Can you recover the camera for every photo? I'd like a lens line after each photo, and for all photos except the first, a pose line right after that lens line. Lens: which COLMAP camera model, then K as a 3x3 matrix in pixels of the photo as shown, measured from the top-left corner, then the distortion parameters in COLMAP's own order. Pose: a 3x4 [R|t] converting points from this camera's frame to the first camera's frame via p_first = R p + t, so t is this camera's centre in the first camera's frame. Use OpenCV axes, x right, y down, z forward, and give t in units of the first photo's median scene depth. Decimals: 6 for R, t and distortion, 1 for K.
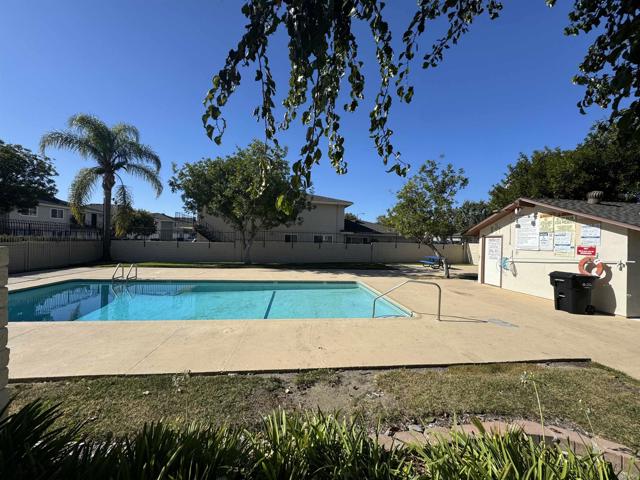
lens RADIAL K [[254.2, 0, 319.6], [0, 254.2, 241.5], [0, 0, 1]] dist [-0.001839, -0.000730]
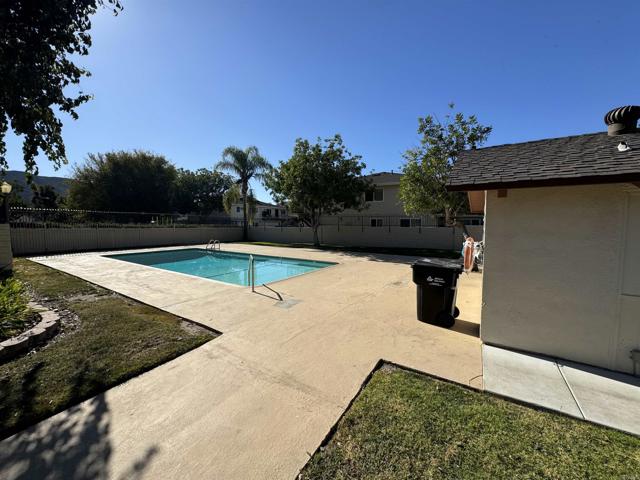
lens RADIAL K [[254.2, 0, 317.0], [0, 254.2, 238.7], [0, 0, 1]] dist [-0.001839, -0.000730]
pose [[0.763200, 0.015229, -0.645983, 0.476164], [0.011969, 0.999217, 0.037698, 0.013975], [0.646052, -0.036503, 0.762420, 0.117868]]
